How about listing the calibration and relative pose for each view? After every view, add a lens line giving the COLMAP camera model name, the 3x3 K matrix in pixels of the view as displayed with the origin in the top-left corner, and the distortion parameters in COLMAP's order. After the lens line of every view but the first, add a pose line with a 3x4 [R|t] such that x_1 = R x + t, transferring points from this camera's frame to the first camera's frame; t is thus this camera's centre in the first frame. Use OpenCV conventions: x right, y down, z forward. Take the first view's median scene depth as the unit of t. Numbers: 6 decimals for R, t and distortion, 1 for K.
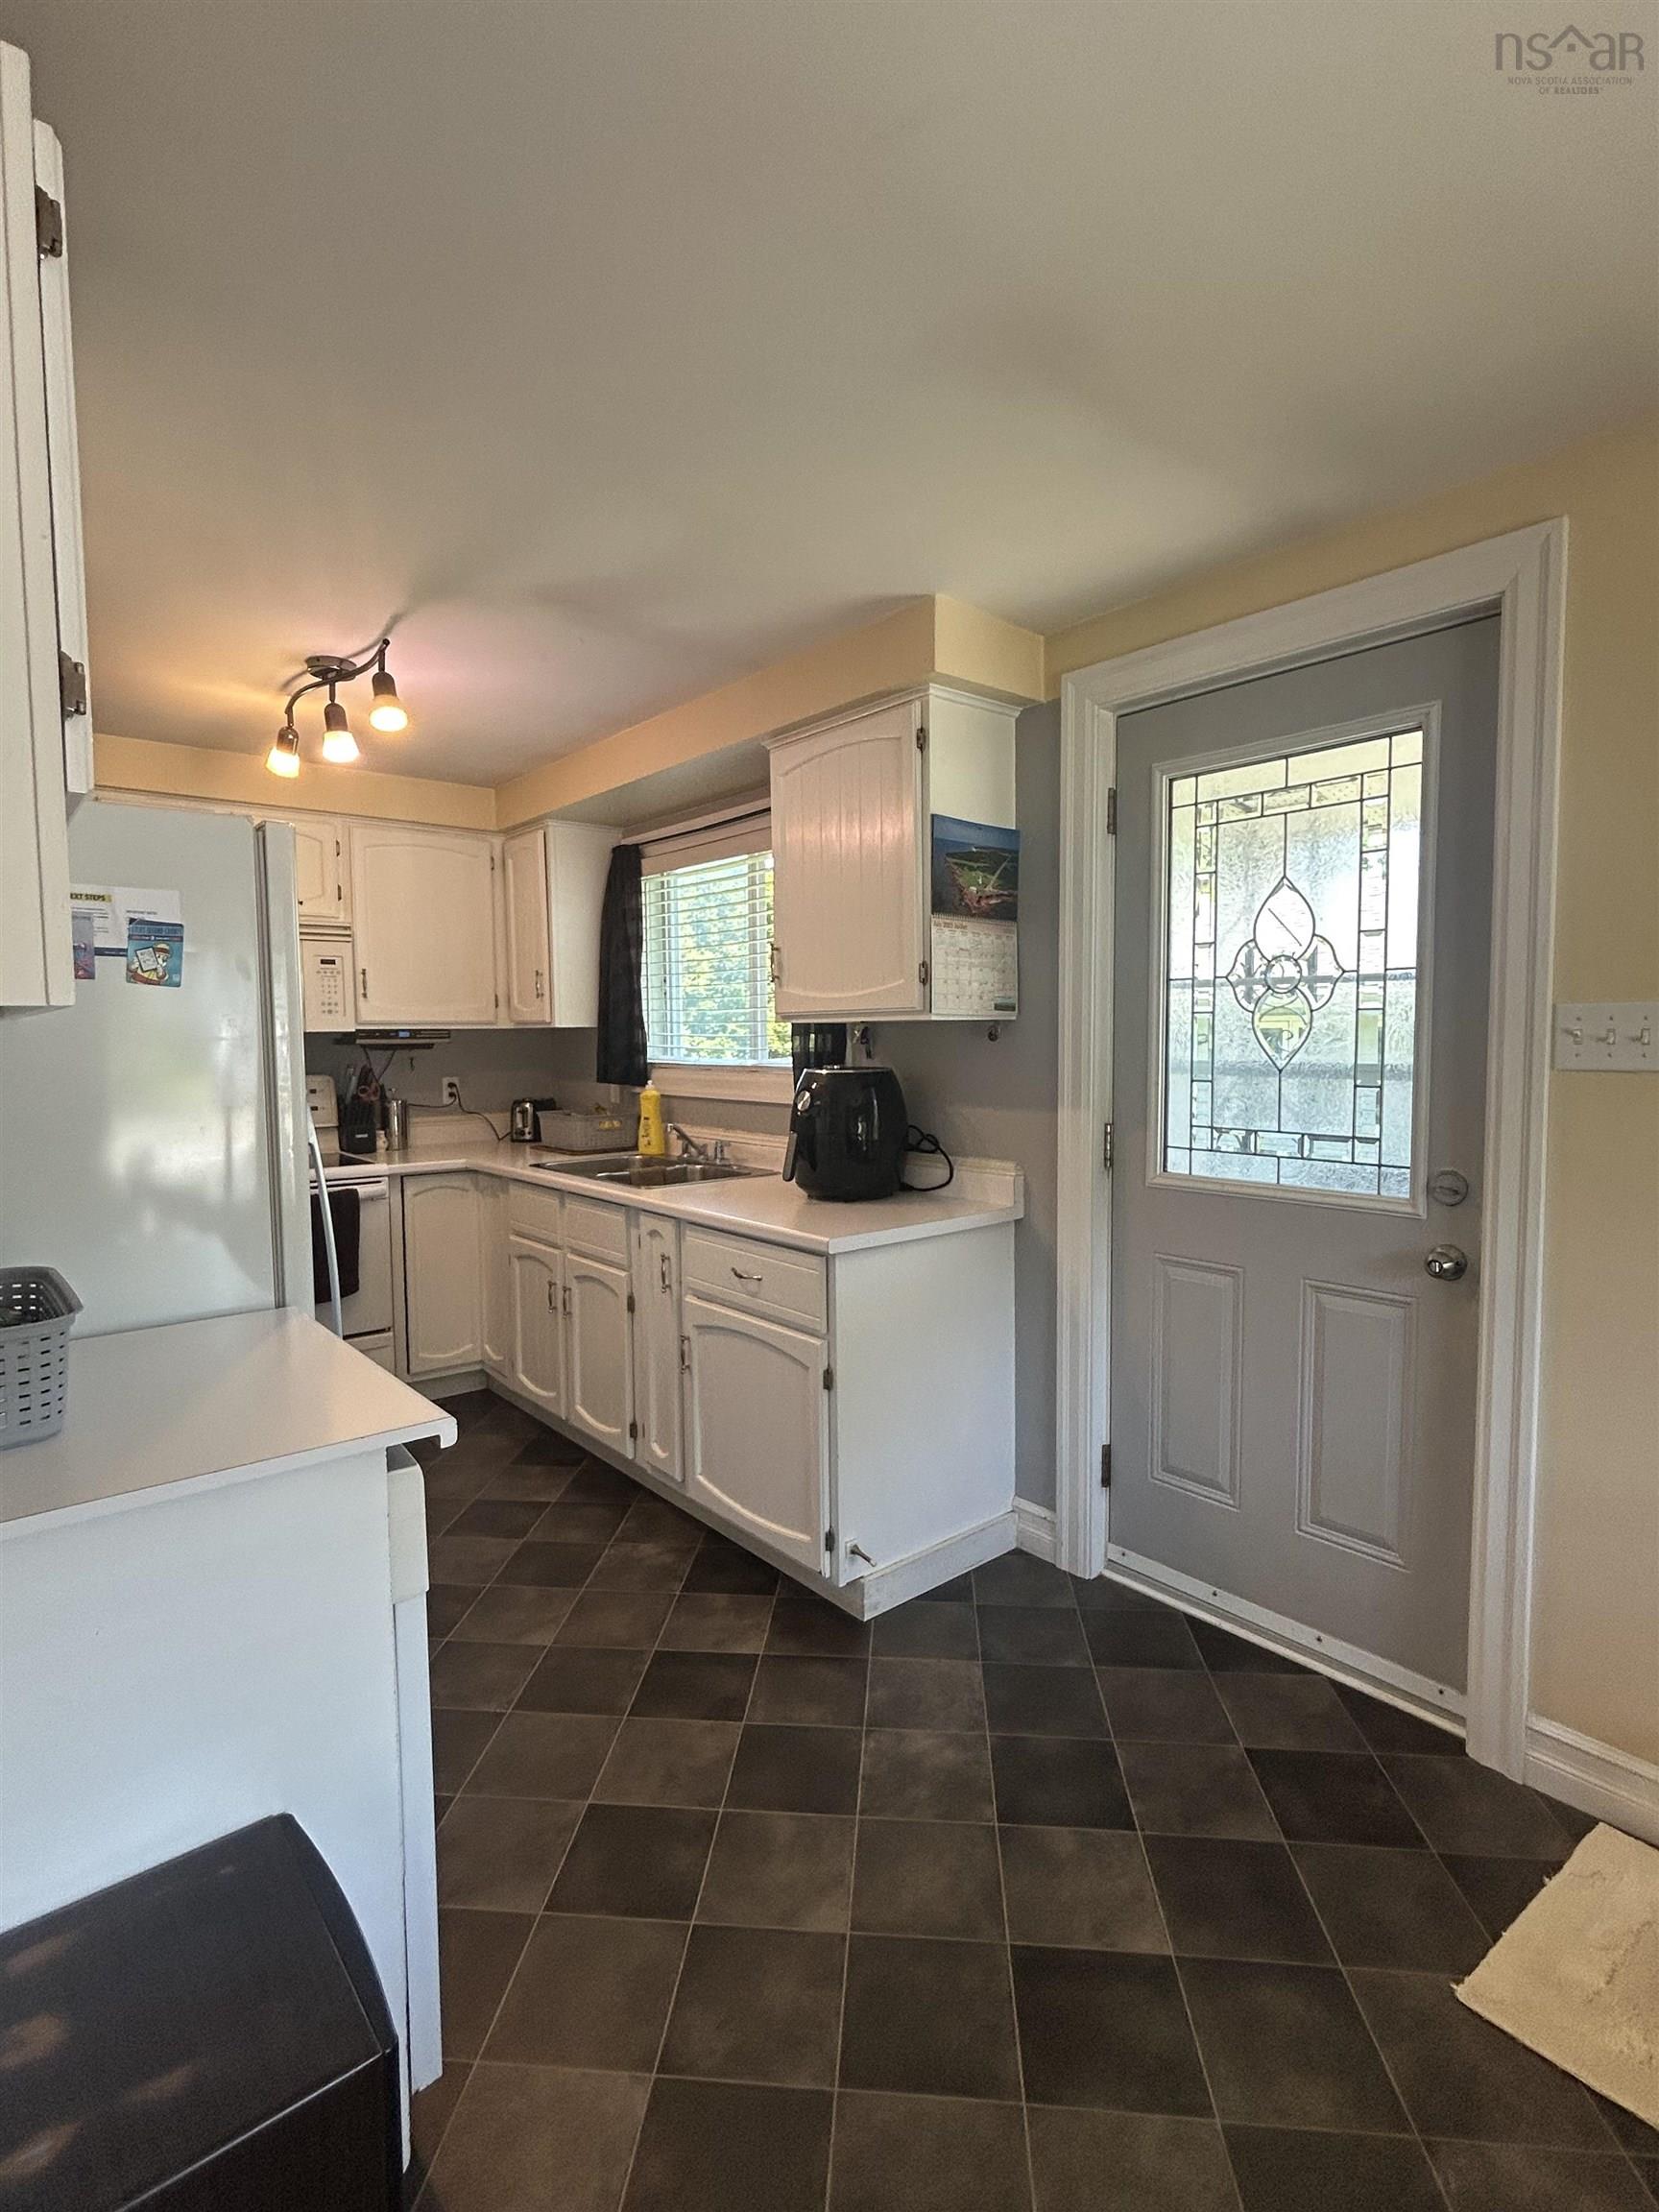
lens RADIAL K [[1067.6, 0, 831.1], [0, 1067.6, 1101.4], [0, 0, 1]] dist [0.001381, -0.000215]
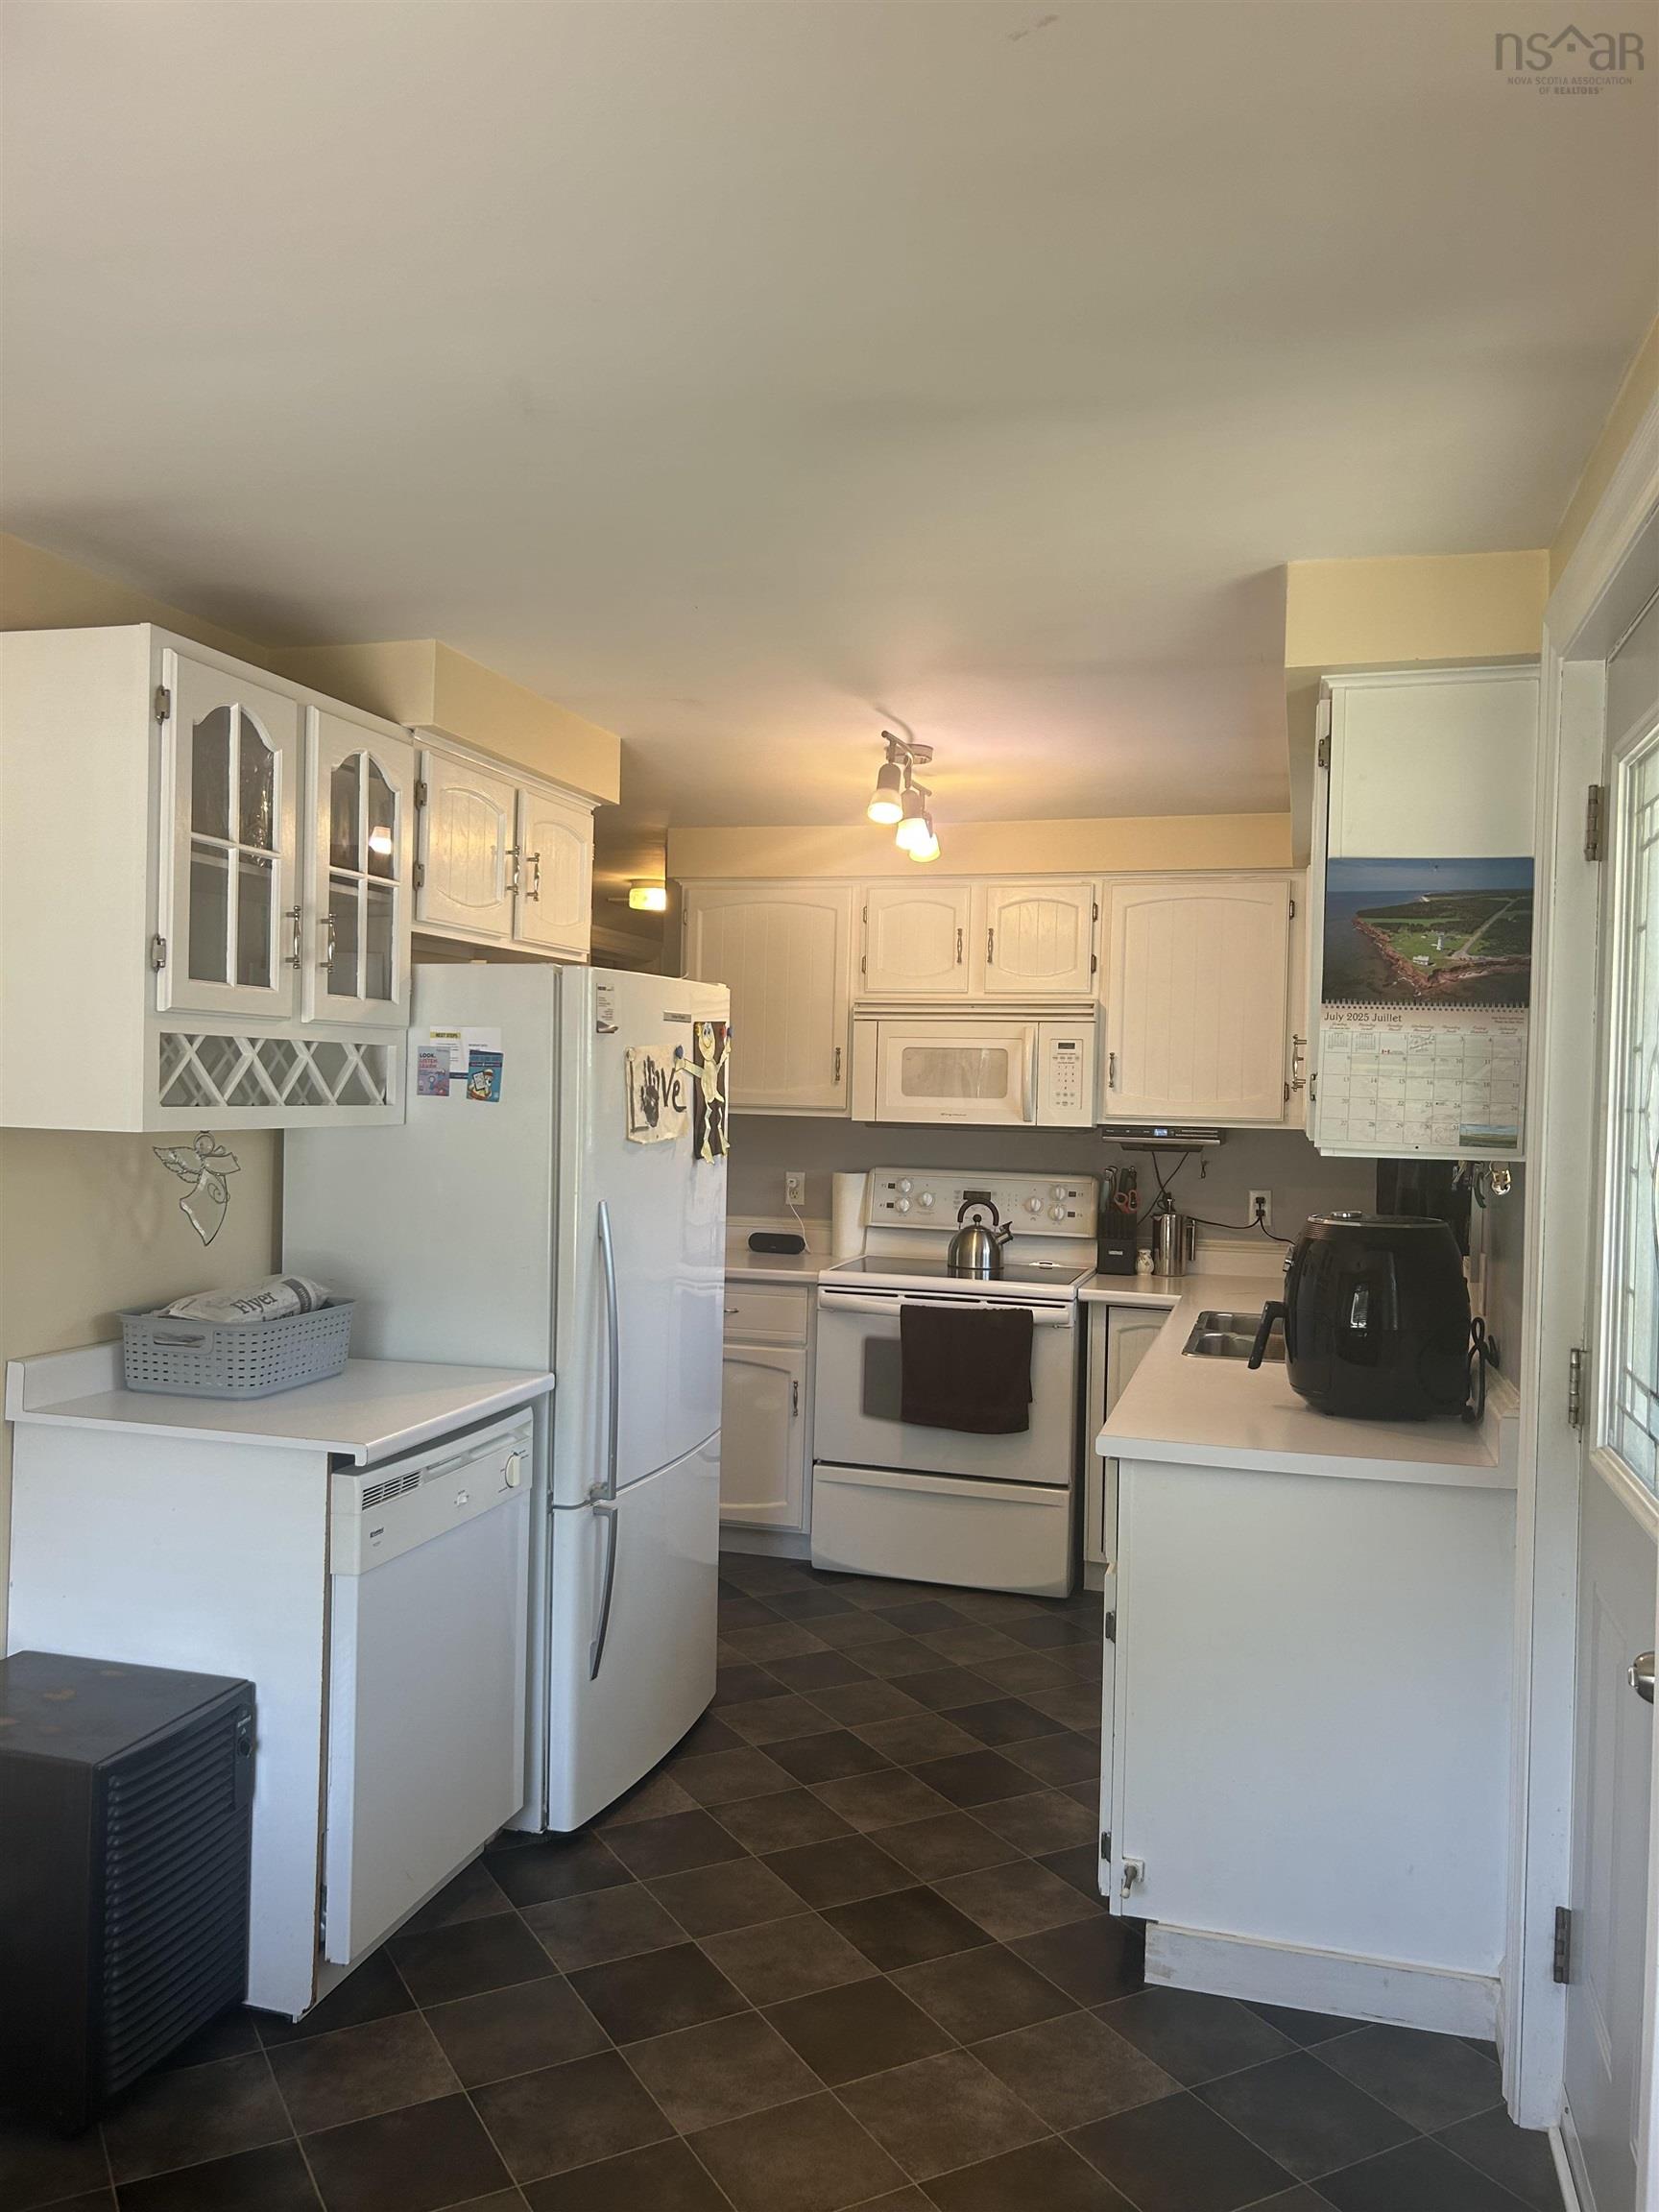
lens RADIAL K [[1662.6, 0, 826.9], [0, 1662.6, 1110.7], [0, 0, 1]] dist [0.021663, -0.009110]
pose [[0.559262, 0.032661, -0.828347, 0.780892], [-0.081062, 0.996590, -0.015435, -0.061715], [0.825018, 0.075780, 0.560003, 0.136303]]
